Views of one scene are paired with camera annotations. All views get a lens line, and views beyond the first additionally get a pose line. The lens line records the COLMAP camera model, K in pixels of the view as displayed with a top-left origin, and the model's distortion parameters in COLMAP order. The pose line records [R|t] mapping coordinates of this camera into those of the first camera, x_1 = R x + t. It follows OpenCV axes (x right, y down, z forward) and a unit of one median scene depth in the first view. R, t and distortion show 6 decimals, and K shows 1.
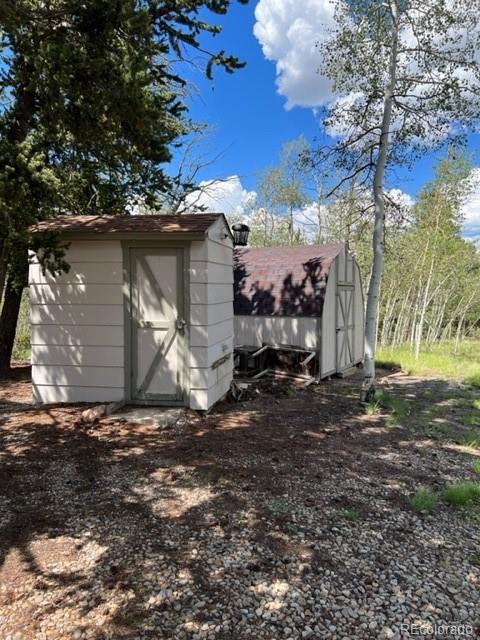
lens RADIAL K [[578.9, 0, 239.5], [0, 578.9, 322.1], [0, 0, 1]] dist [0.041304, -0.052402]
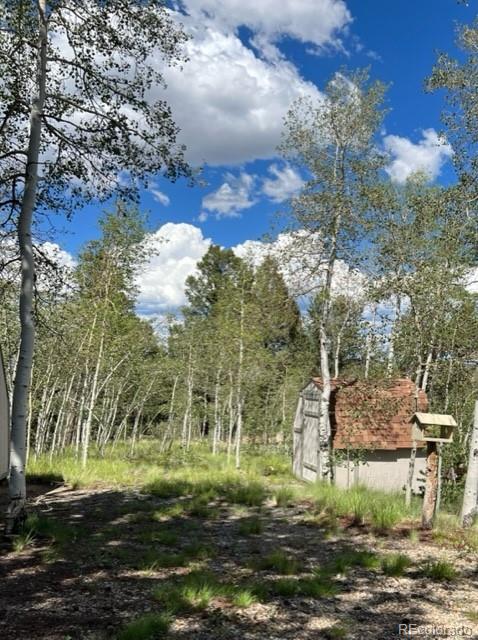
lens RADIAL K [[578.9, 0, 238.6], [0, 578.9, 320.5], [0, 0, 1]] dist [0.041304, -0.052402]
pose [[0.870507, 0.053002, 0.489294, 0.106538], [0.033900, 0.985365, -0.167050, 0.007494], [-0.490988, 0.162005, 0.855970, 0.224502]]
